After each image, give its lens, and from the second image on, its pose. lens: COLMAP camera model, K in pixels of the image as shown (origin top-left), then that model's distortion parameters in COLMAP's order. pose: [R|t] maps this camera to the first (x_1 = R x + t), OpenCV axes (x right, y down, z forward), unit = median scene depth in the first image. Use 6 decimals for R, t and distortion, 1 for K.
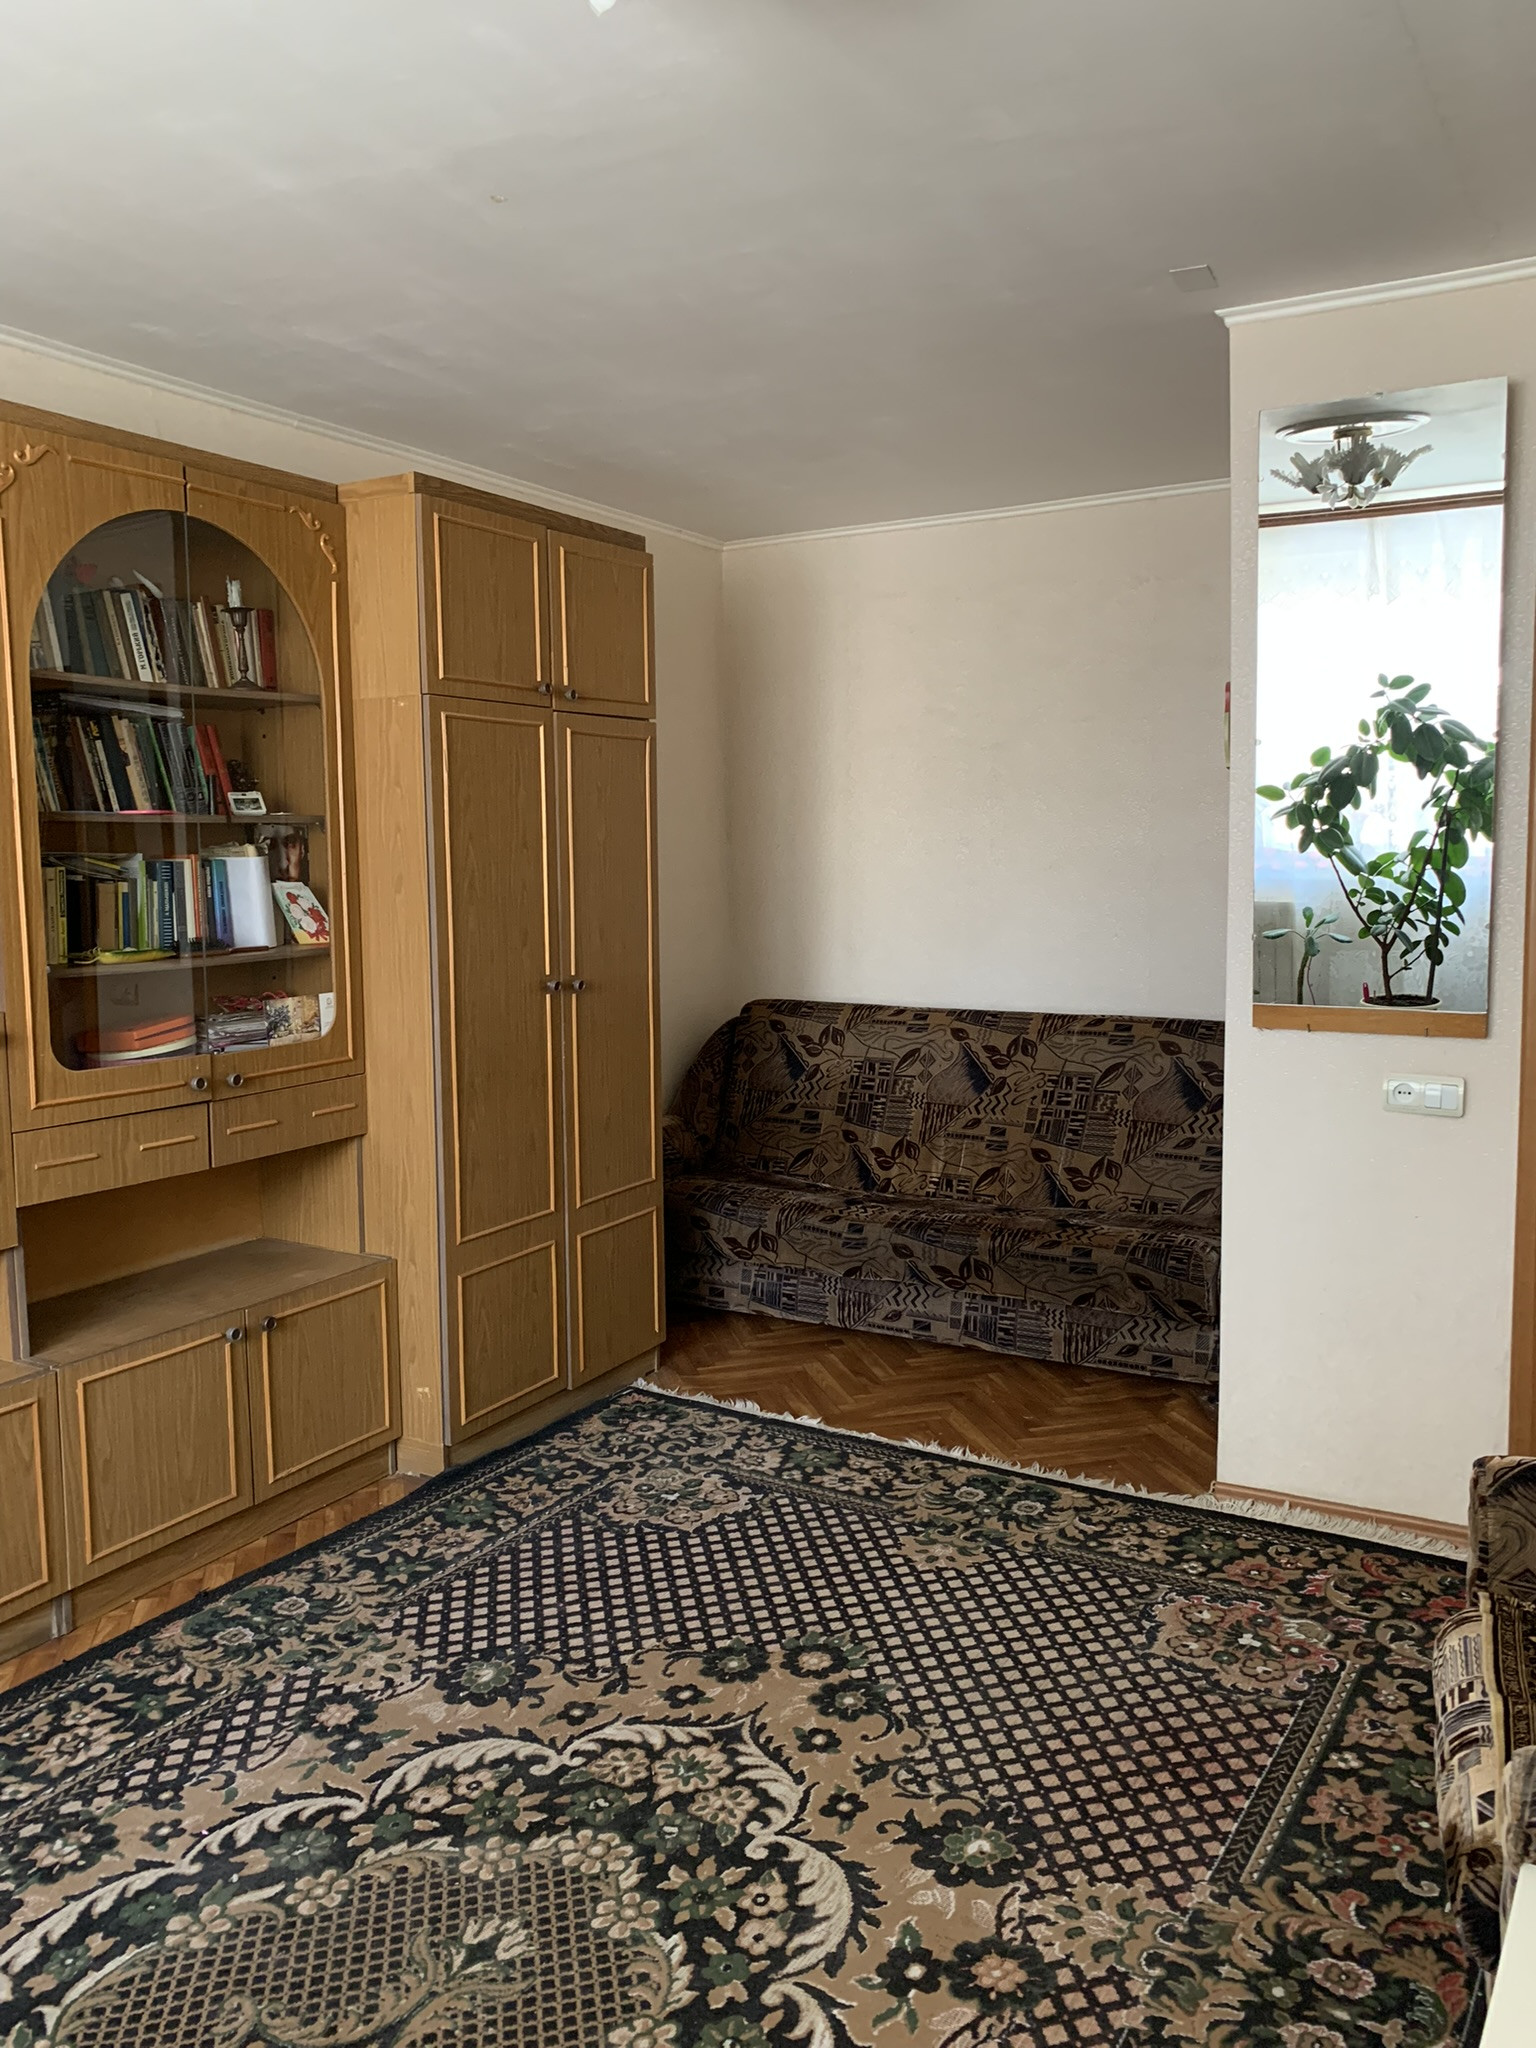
lens RADIAL K [[1574.9, 0, 737.9], [0, 1574.9, 996.2], [0, 0, 1]] dist [0.031211, -0.038436]
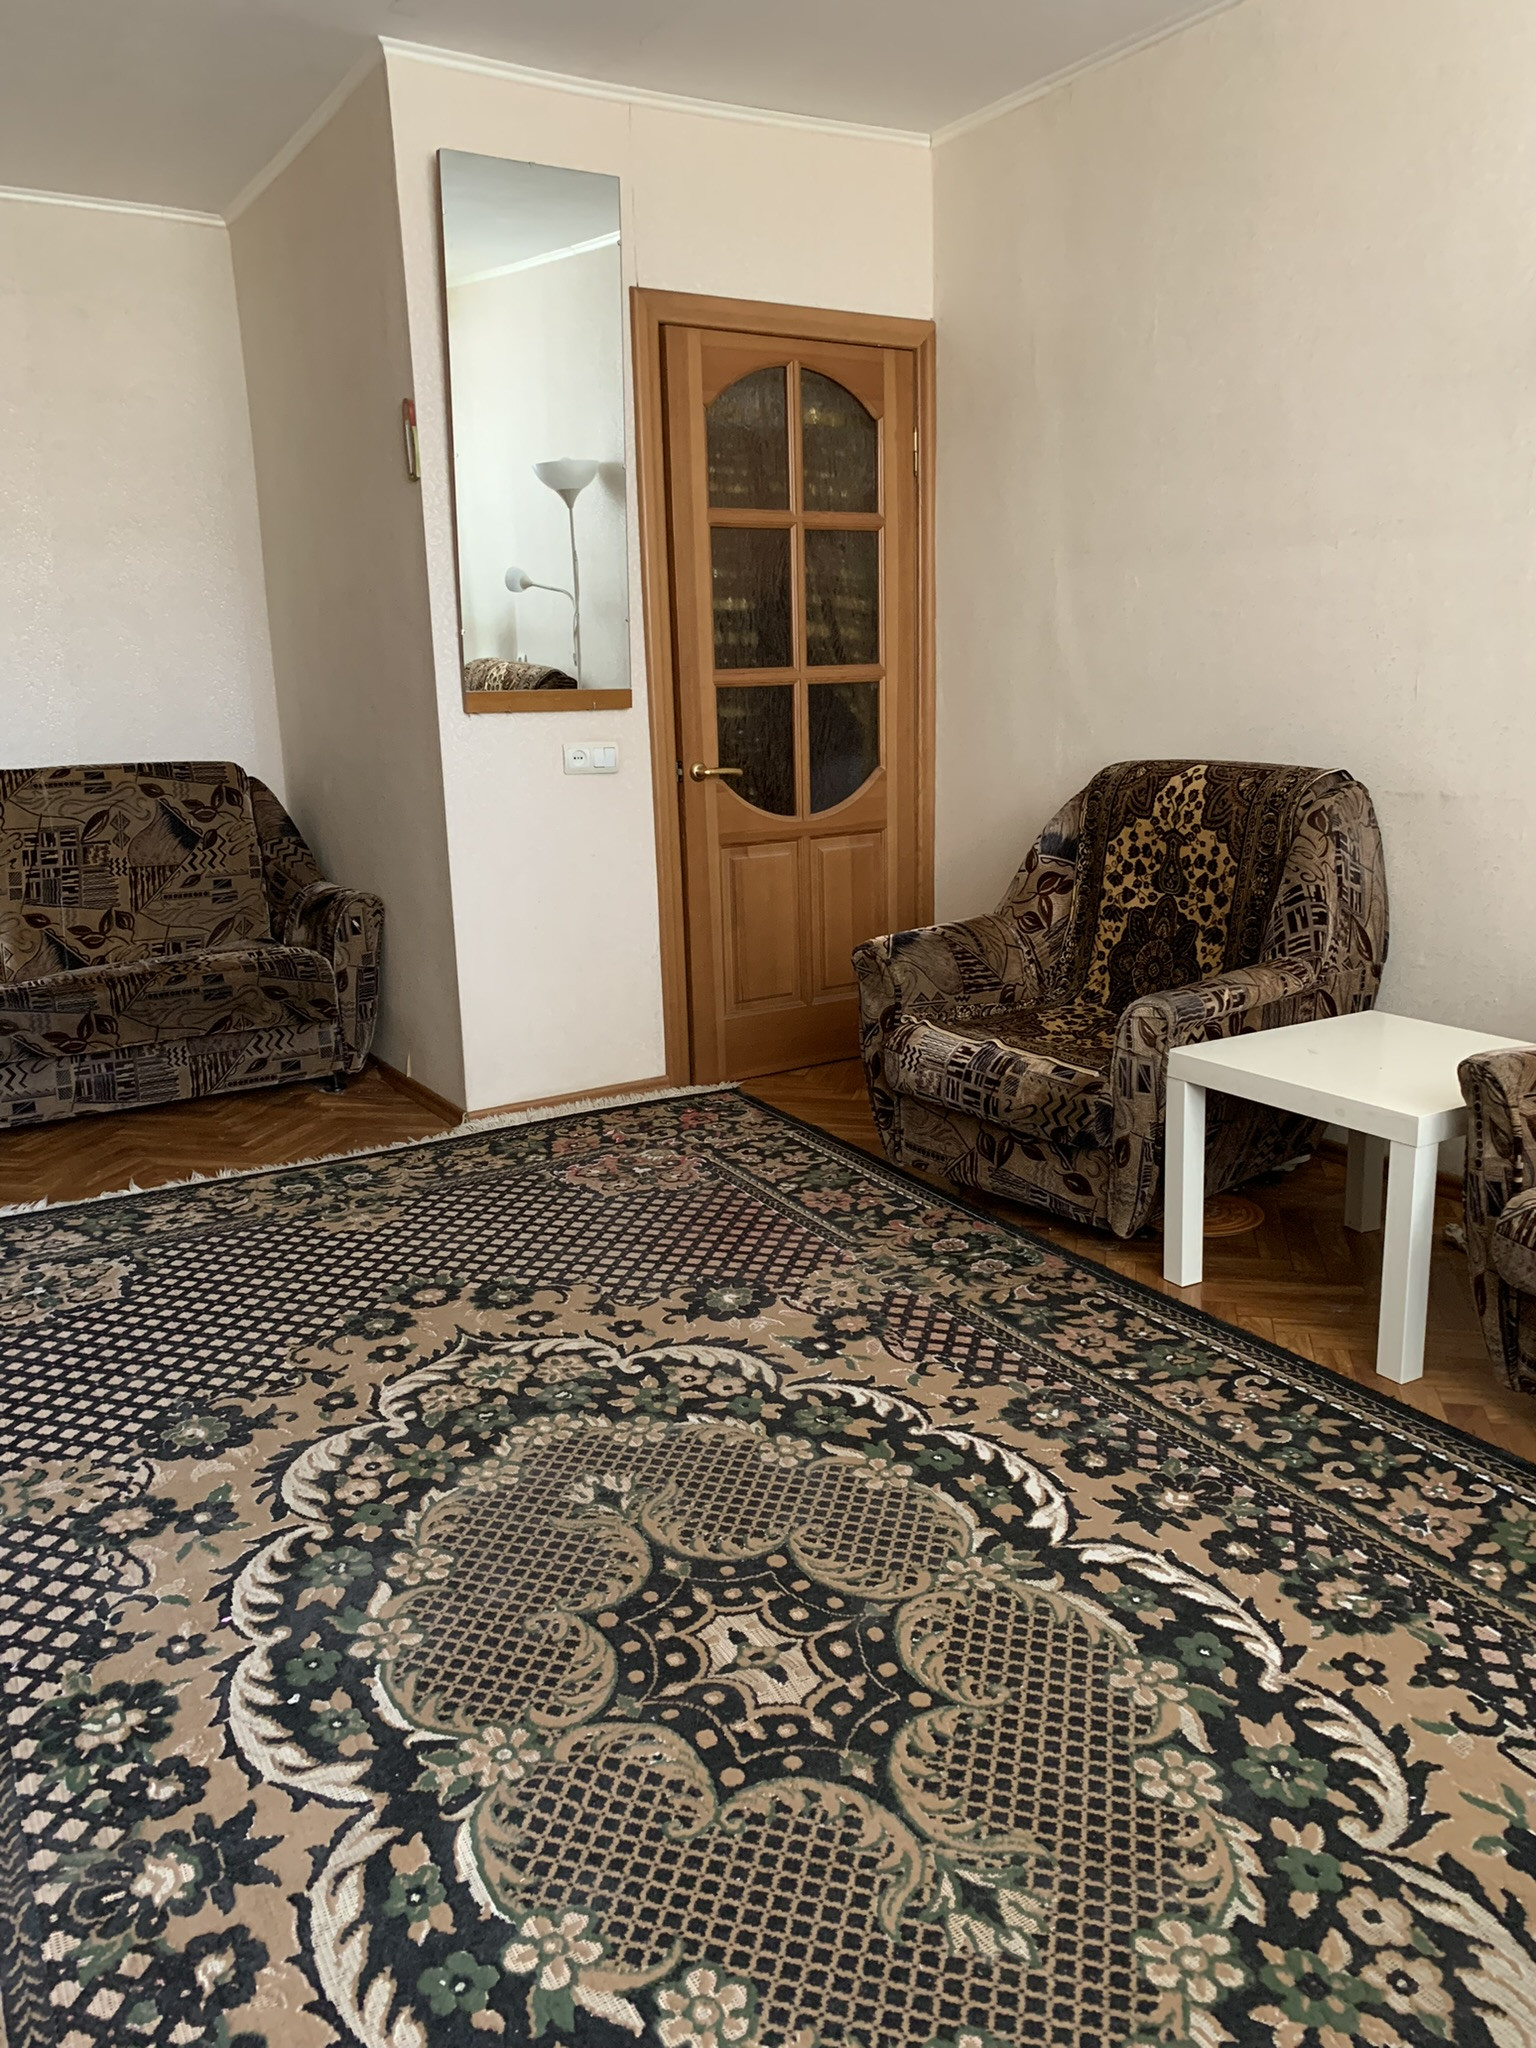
lens RADIAL K [[1574.9, 0, 795.5], [0, 1574.9, 1026.3], [0, 0, 1]] dist [0.031211, -0.038436]
pose [[0.461671, -0.191696, 0.866090, -0.701089], [0.102060, 0.981365, 0.162807, 0.092720], [-0.881160, 0.013230, 0.472633, 0.272827]]
